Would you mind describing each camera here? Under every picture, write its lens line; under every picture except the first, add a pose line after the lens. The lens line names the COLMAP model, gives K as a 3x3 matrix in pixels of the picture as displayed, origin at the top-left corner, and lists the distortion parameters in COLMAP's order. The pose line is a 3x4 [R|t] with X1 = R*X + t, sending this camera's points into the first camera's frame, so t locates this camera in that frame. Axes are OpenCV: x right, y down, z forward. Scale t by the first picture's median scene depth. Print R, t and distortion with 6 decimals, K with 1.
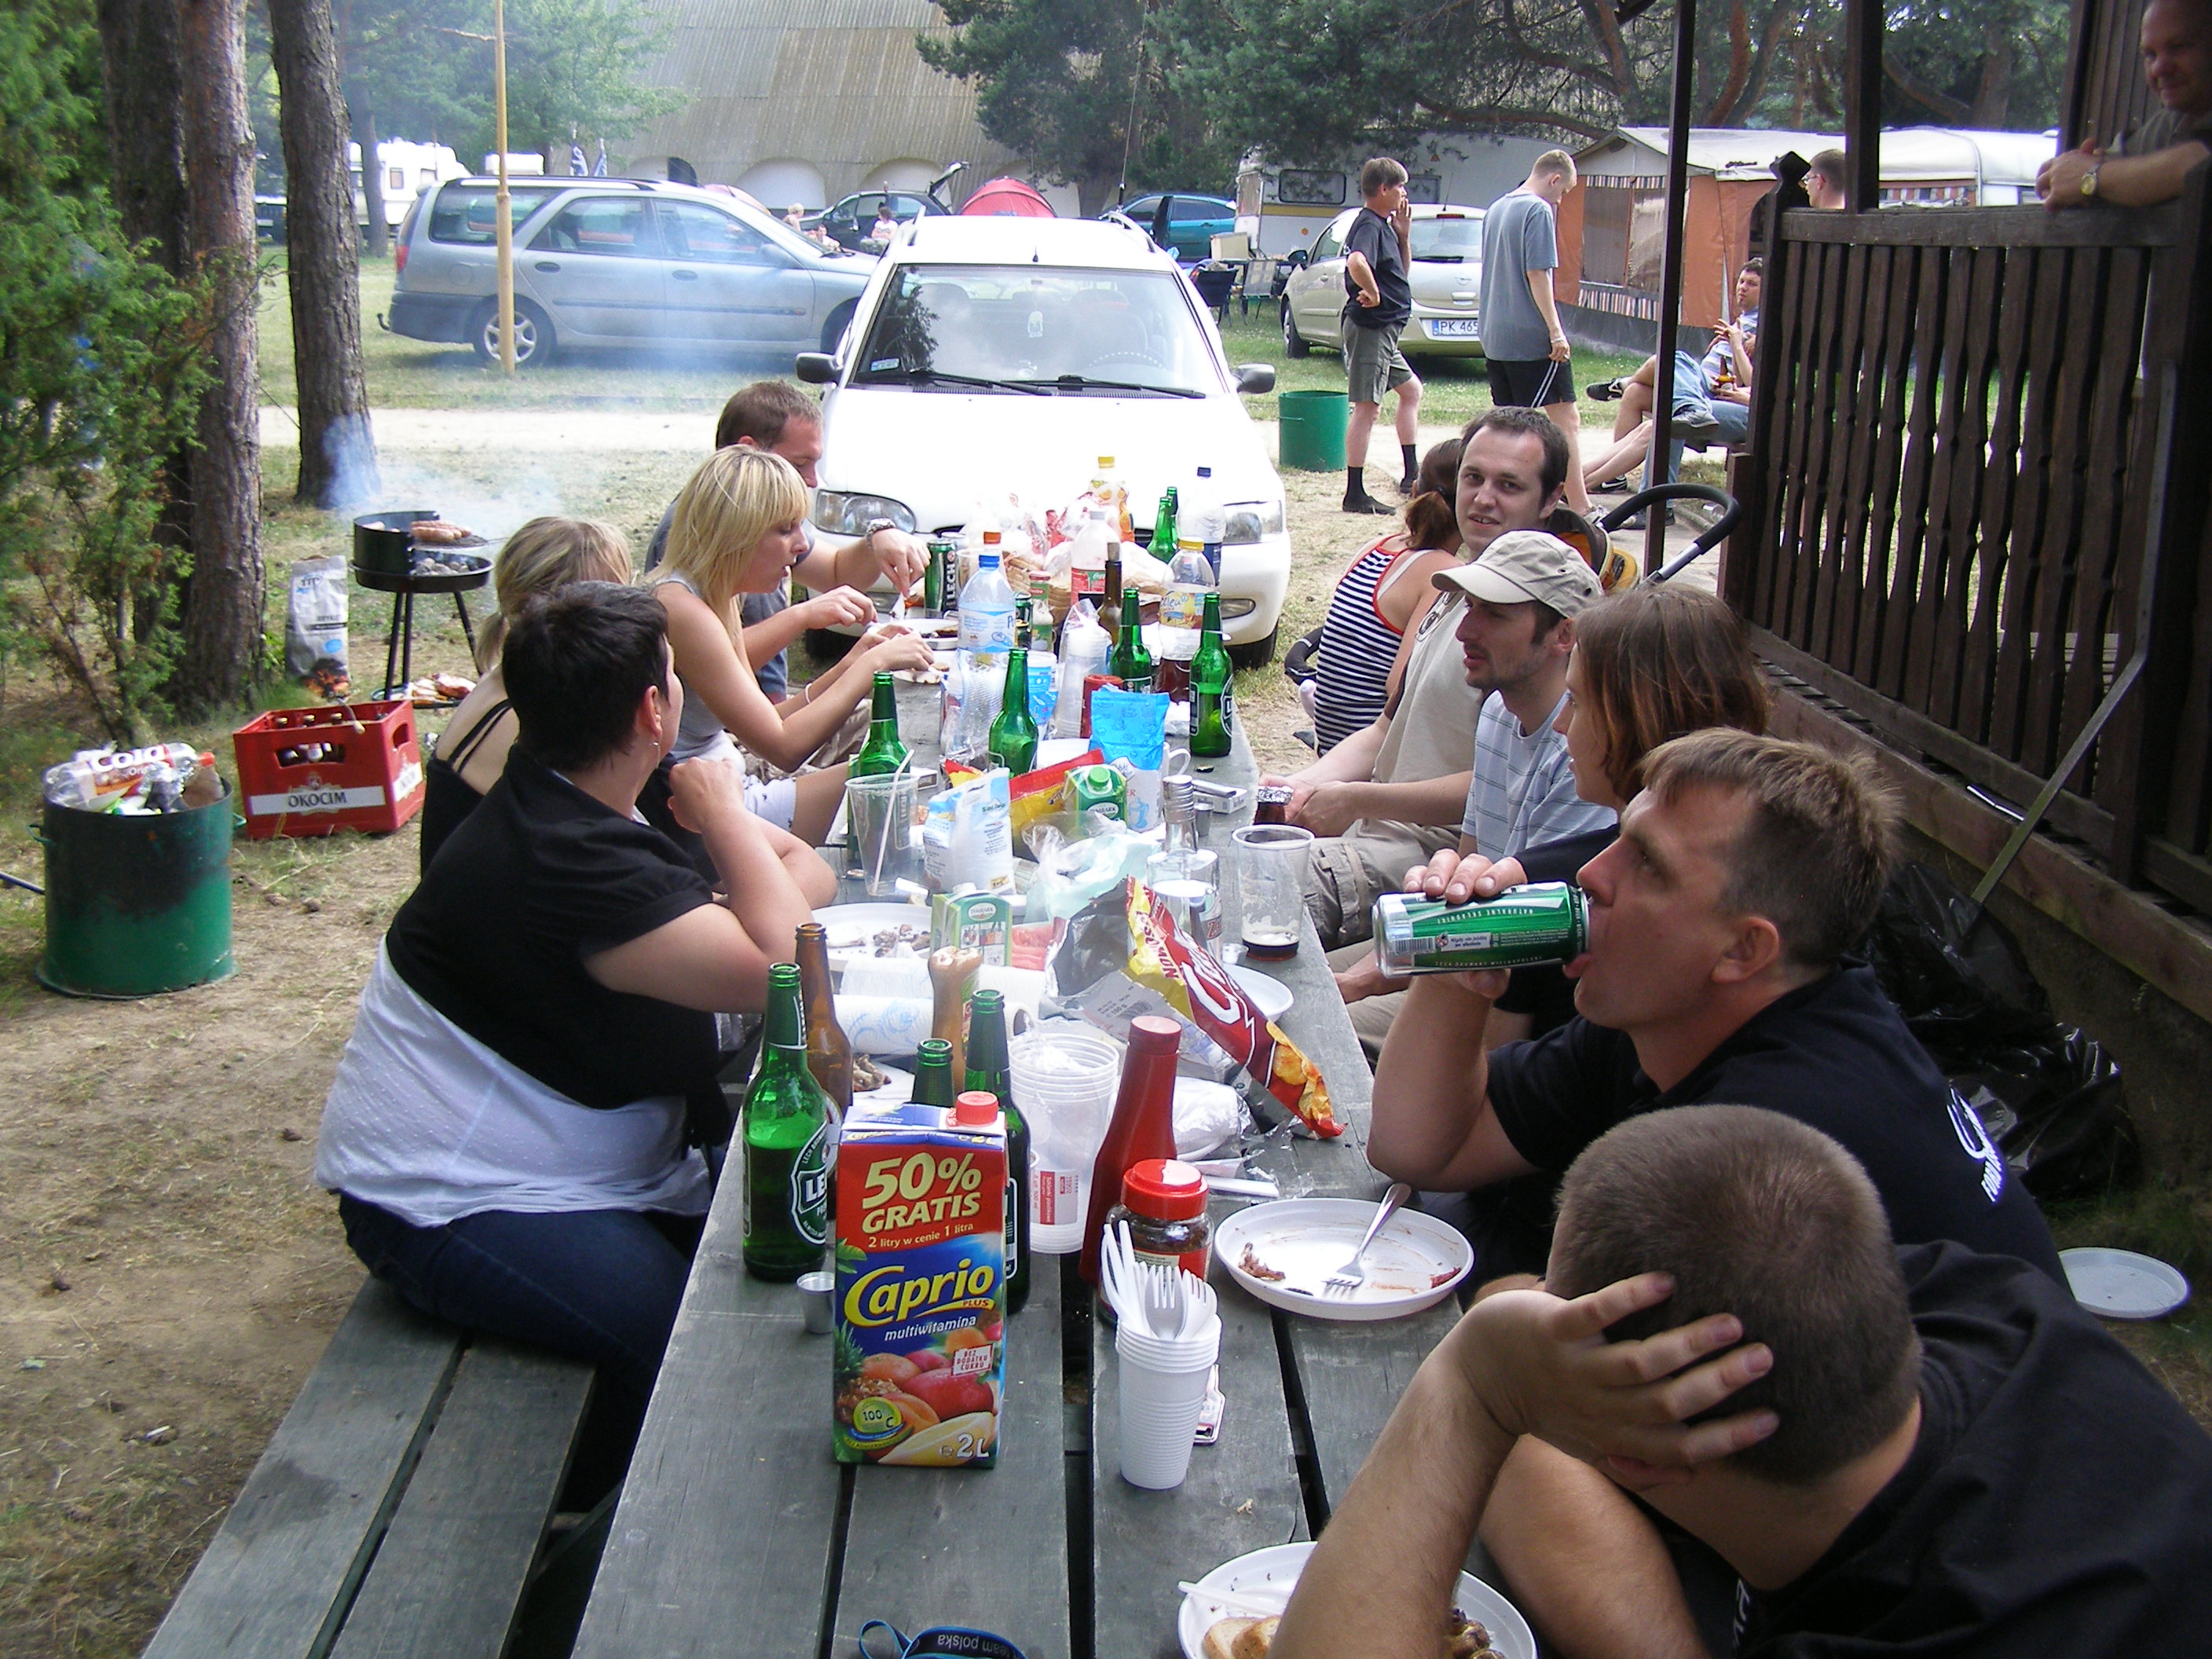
lens RADIAL K [[2523.4, 0, 1106.0], [0, 2523.4, 829.5], [0, 0, 1]] dist [-0.191266, 0.349952]
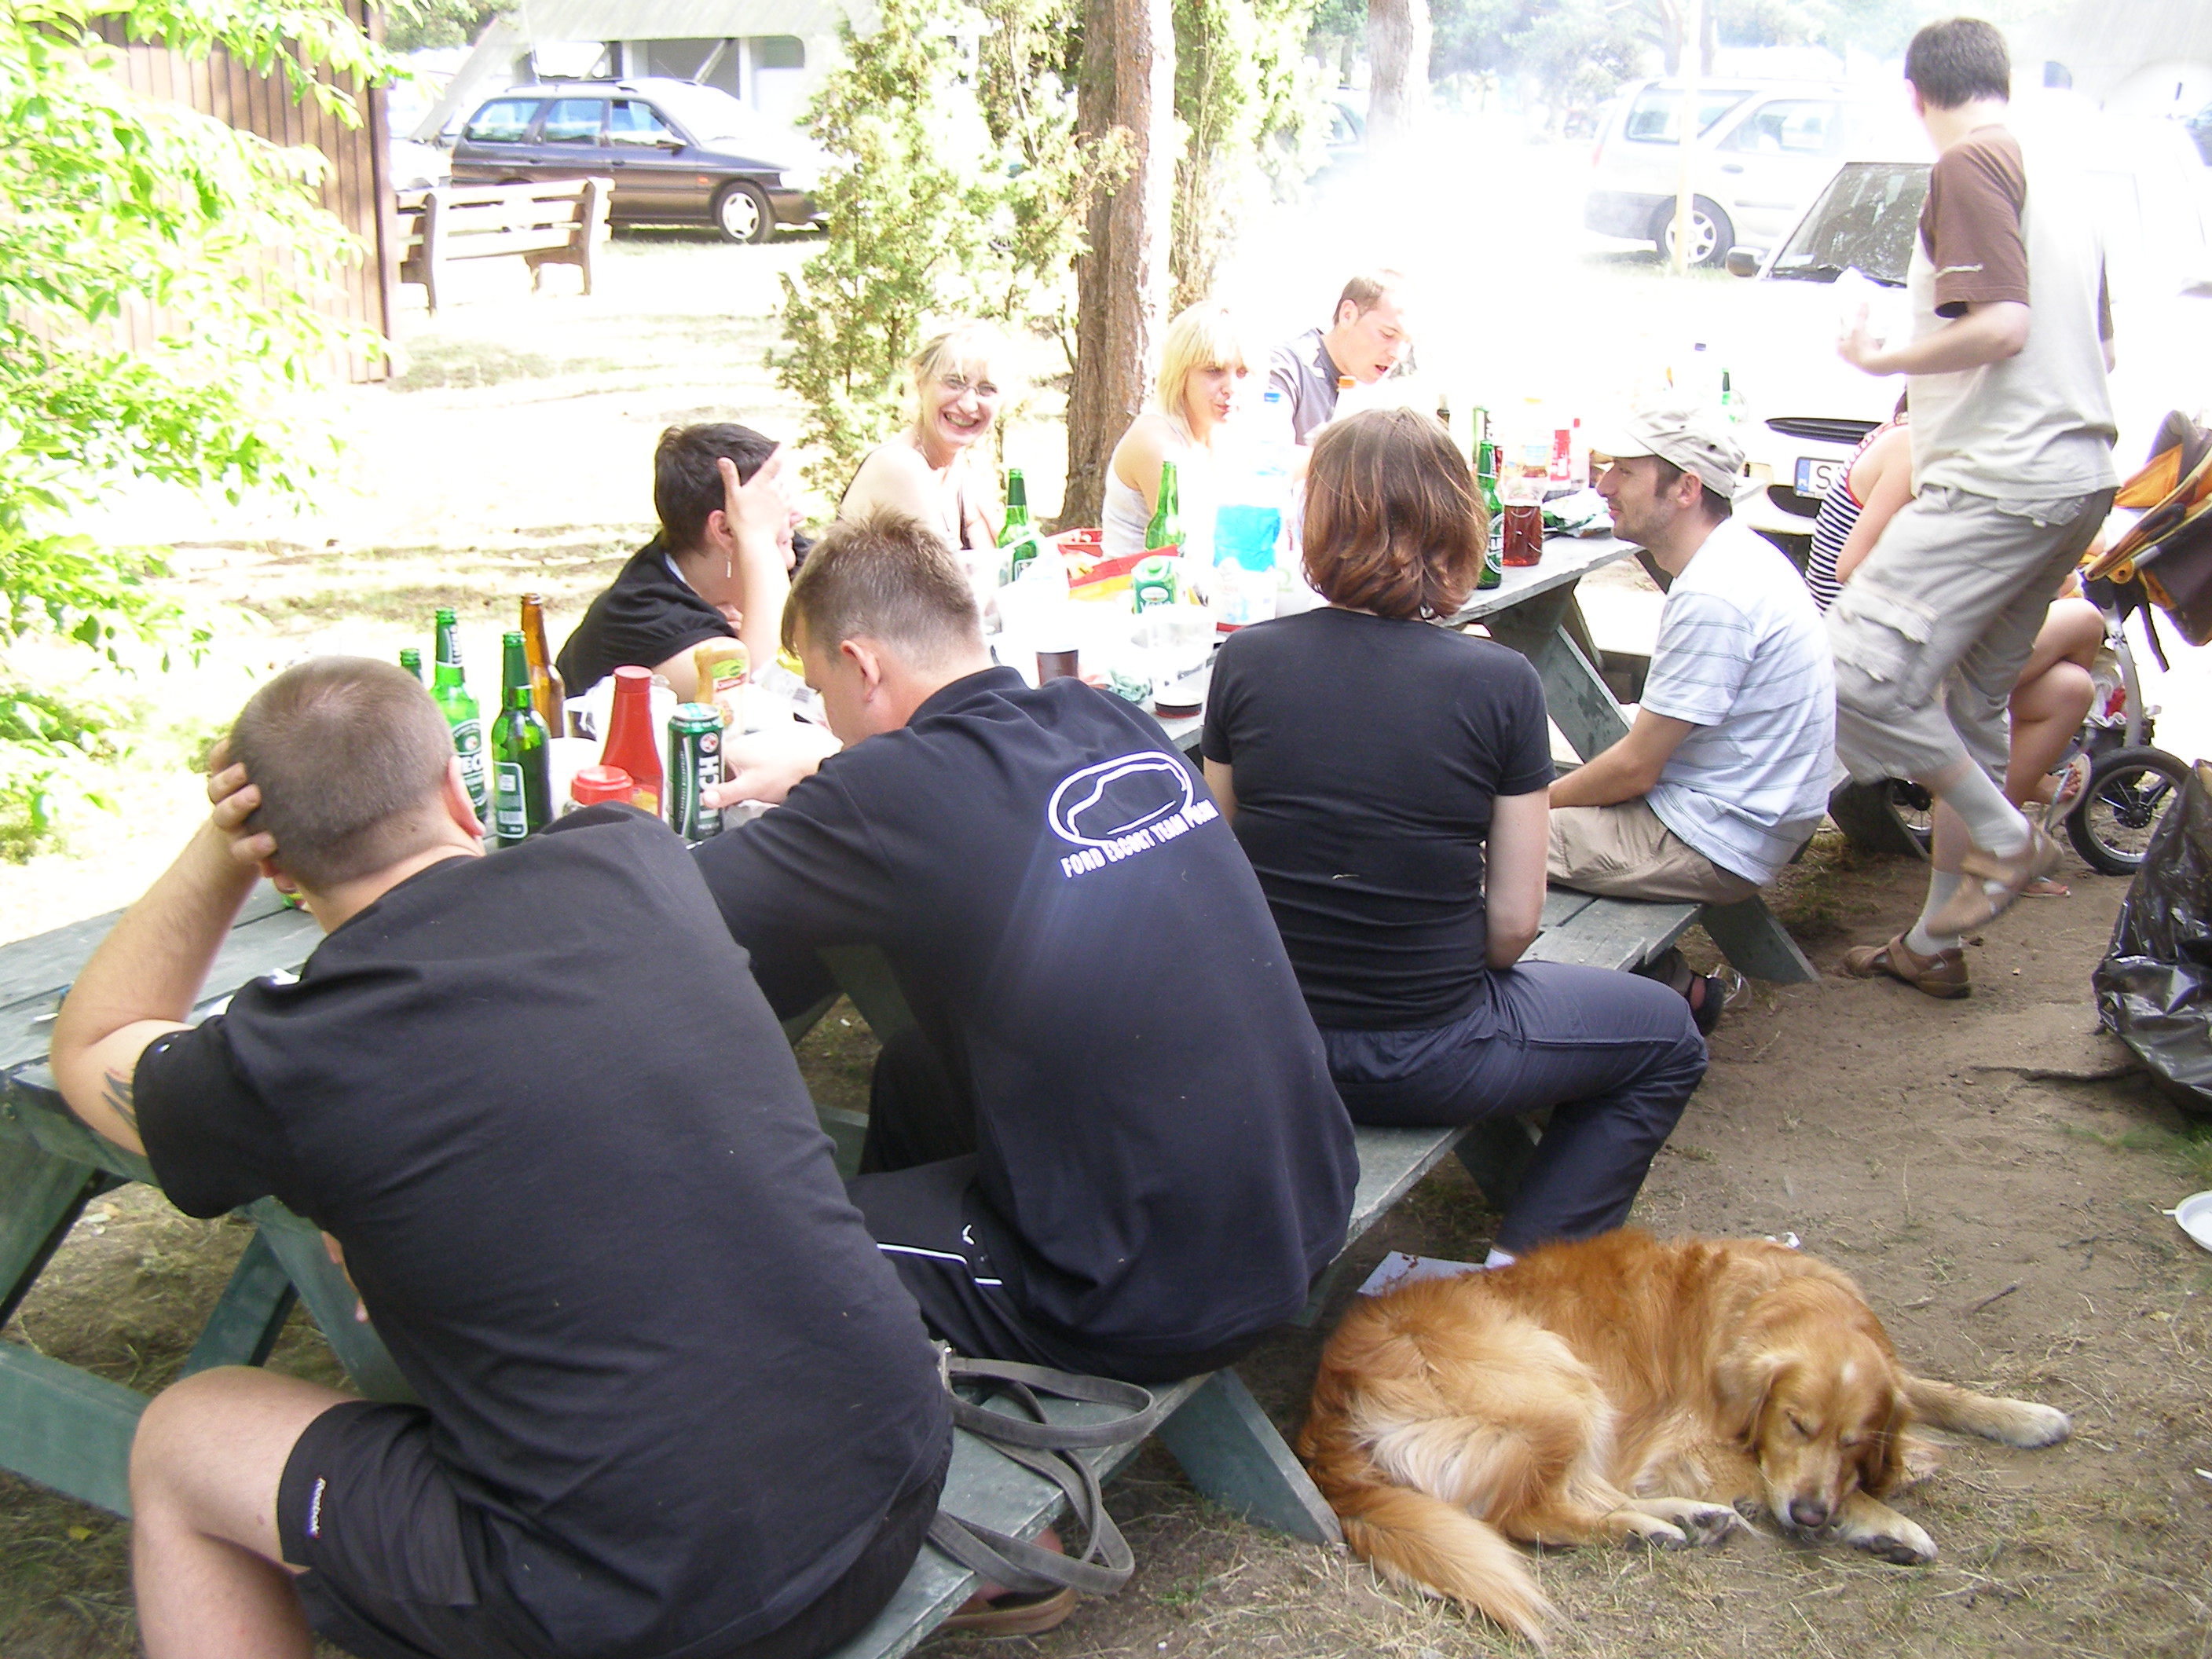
lens RADIAL K [[2522.9, 0, 1140.5], [0, 2522.9, 767.9], [0, 0, 1]] dist [-0.136751, 0.383857]
pose [[0.857015, 0.119659, -0.501206, 0.164129], [-0.114703, 0.992560, 0.040835, 0.007179], [0.502363, 0.022494, 0.864364, -0.010588]]
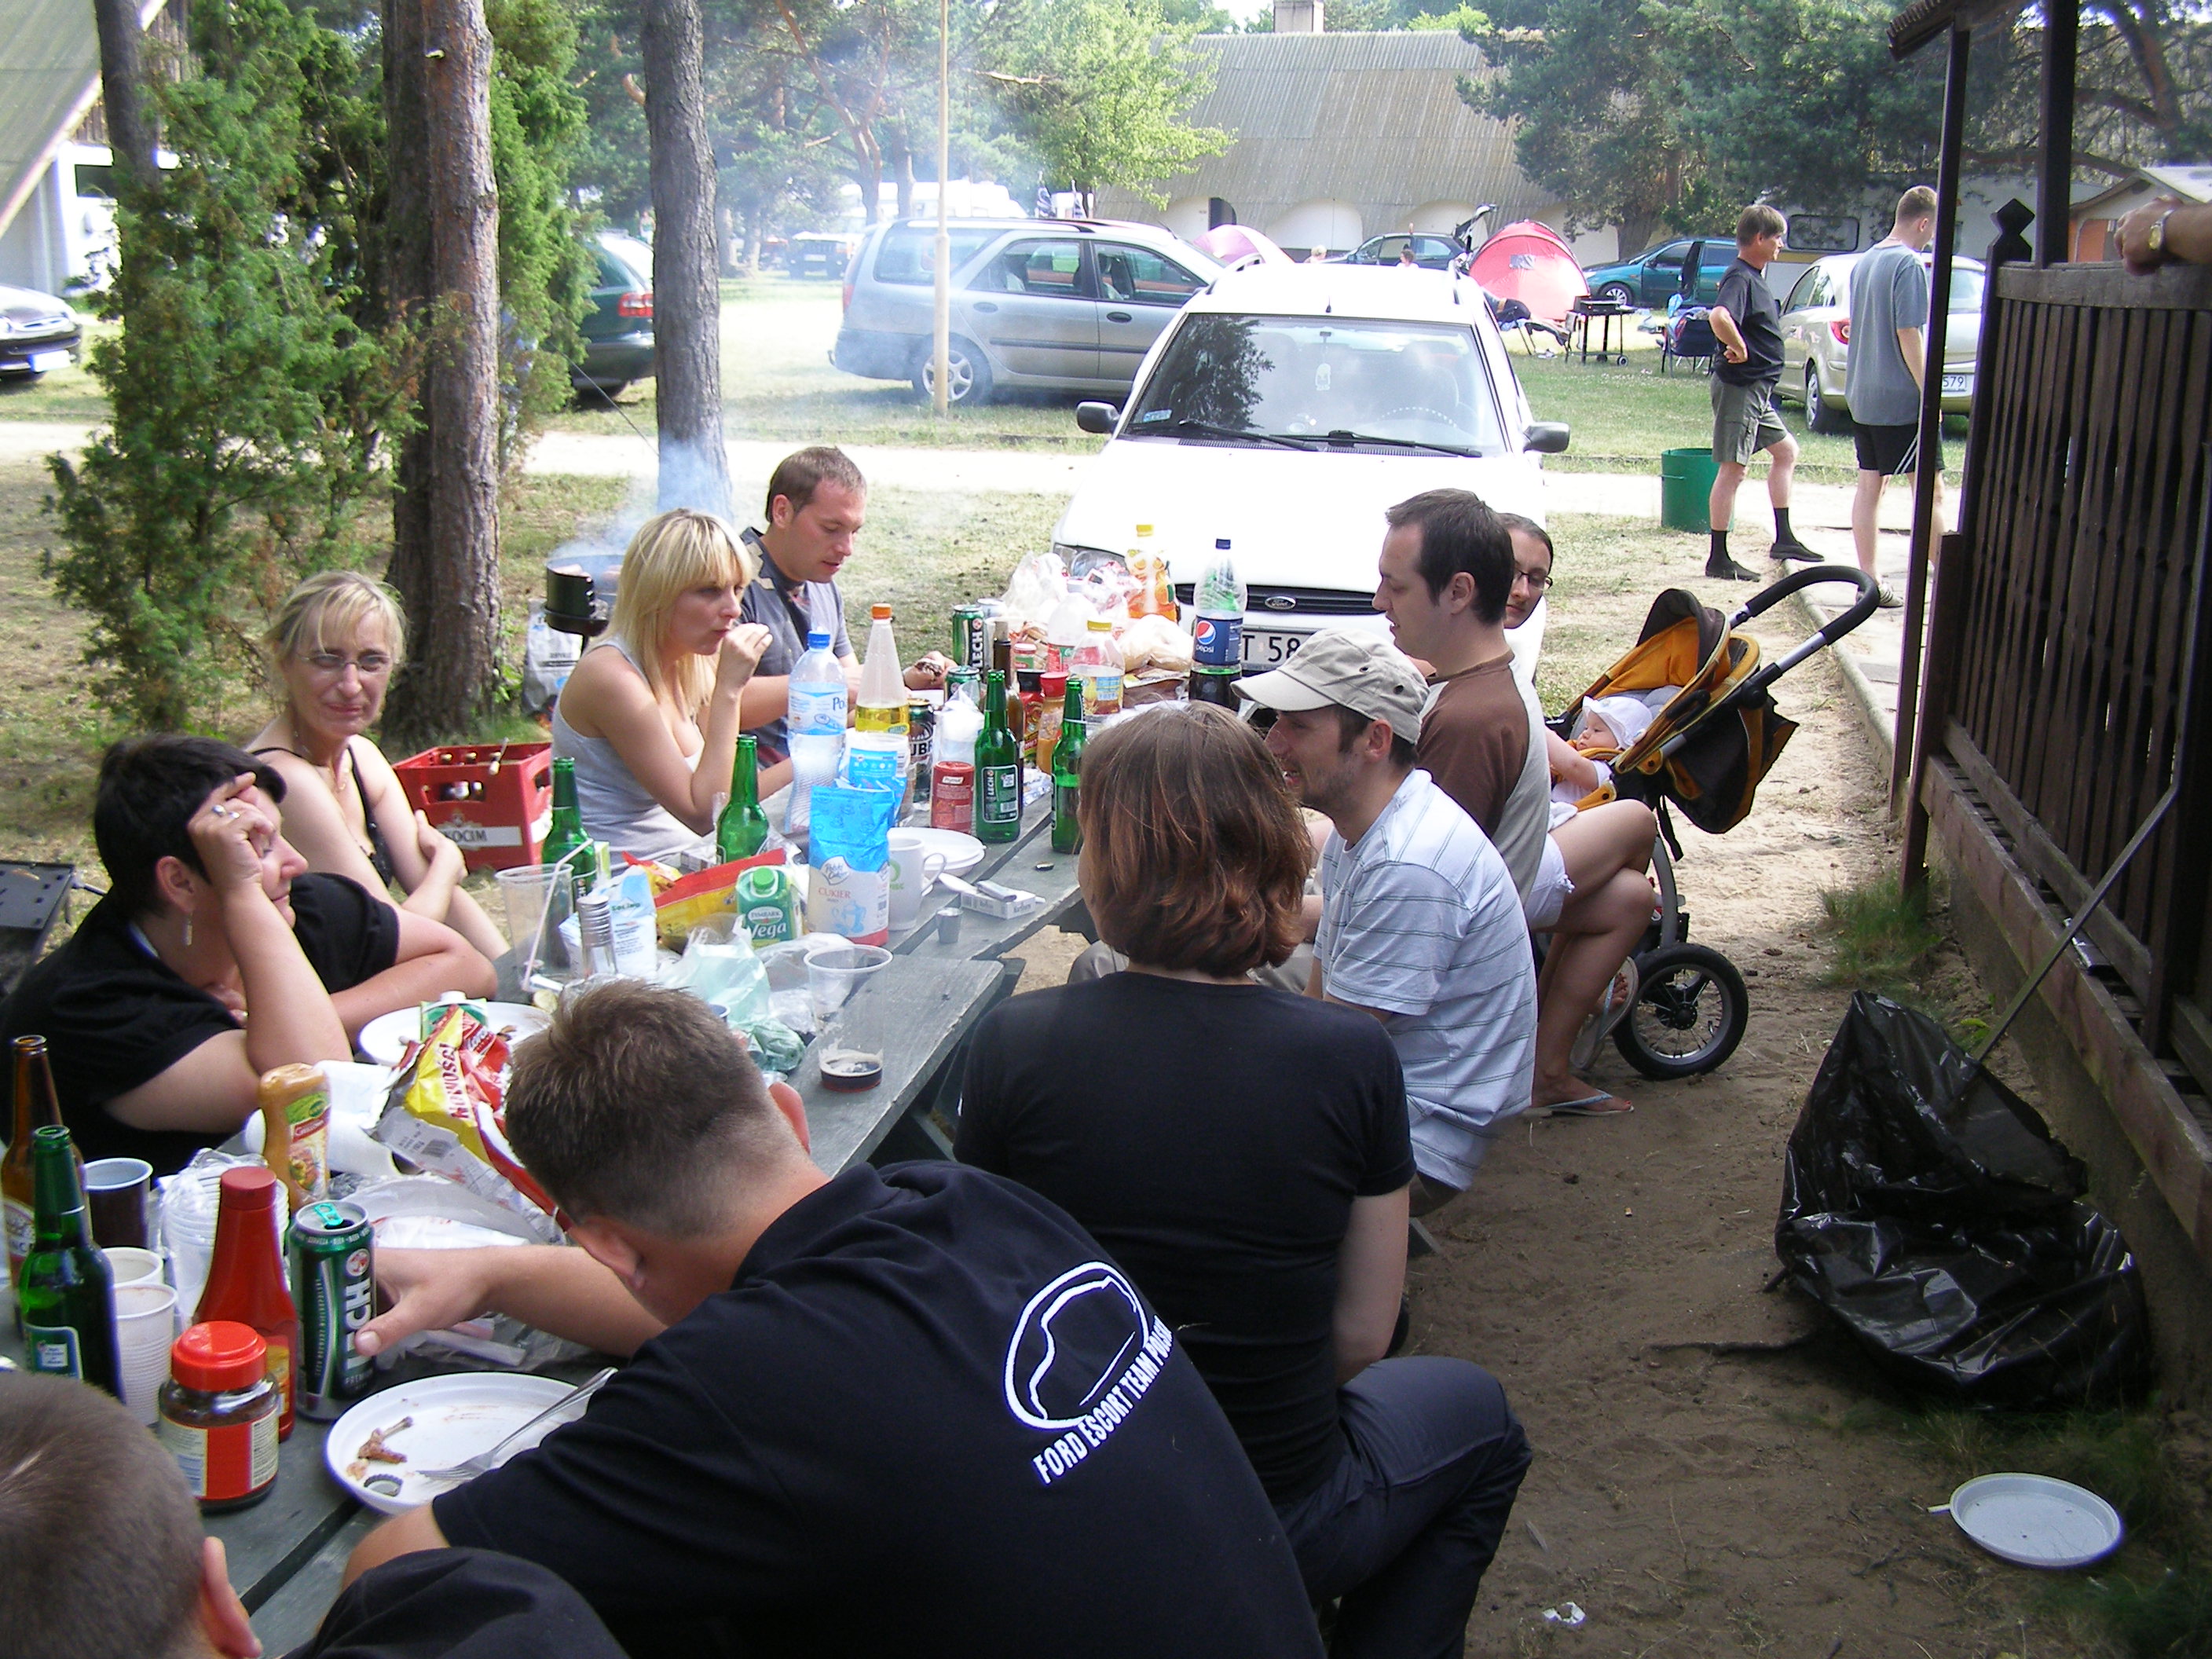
lens RADIAL K [[2523.4, 0, 1106.0], [0, 2523.4, 829.5], [0, 0, 1]] dist [-0.191266, 0.349952]
pose [[0.973796, 0.049240, -0.222029, 0.088432], [-0.052627, 0.998570, -0.009360, -0.010144], [0.221250, 0.020799, 0.974995, 0.030201]]
